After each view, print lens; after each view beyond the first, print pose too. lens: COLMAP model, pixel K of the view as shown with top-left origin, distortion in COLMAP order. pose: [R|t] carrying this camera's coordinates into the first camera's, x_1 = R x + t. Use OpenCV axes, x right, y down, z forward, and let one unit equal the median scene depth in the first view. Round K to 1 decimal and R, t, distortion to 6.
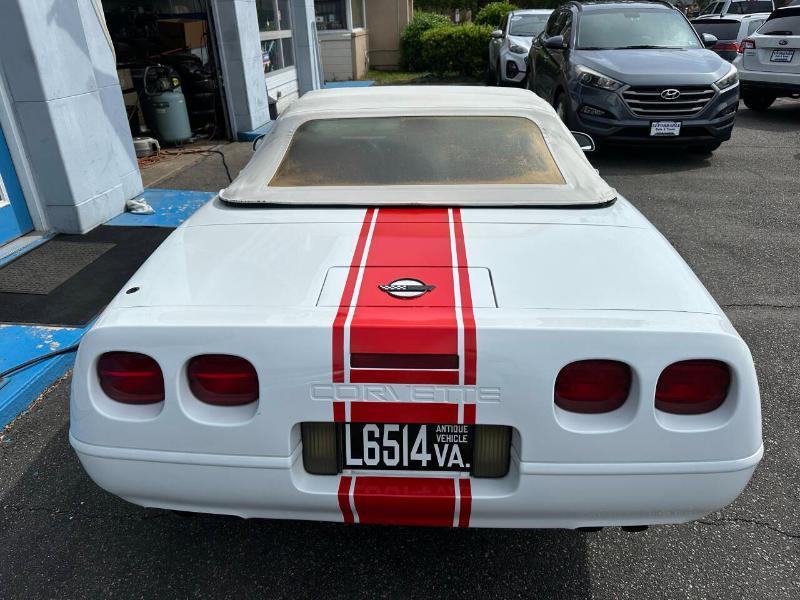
lens RADIAL K [[575.6, 0, 395.2], [0, 575.6, 295.0], [0, 0, 1]] dist [0.028960, -0.052288]
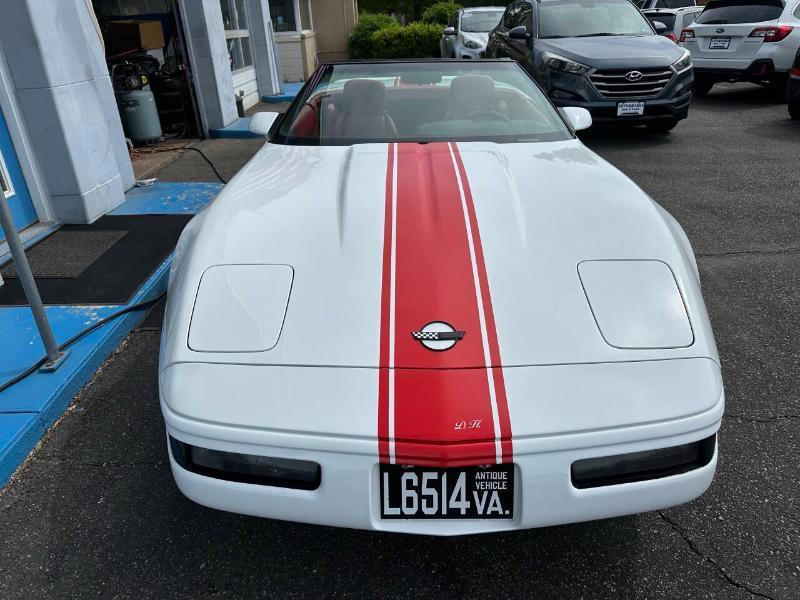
lens RADIAL K [[575.6, 0, 396.4], [0, 575.6, 293.9], [0, 0, 1]] dist [0.028960, -0.052288]
pose [[0.994009, -0.059144, 0.091918, -0.119410], [0.060121, 0.998160, -0.007893, 0.053108], [-0.091282, 0.013372, 0.995735, -0.025516]]
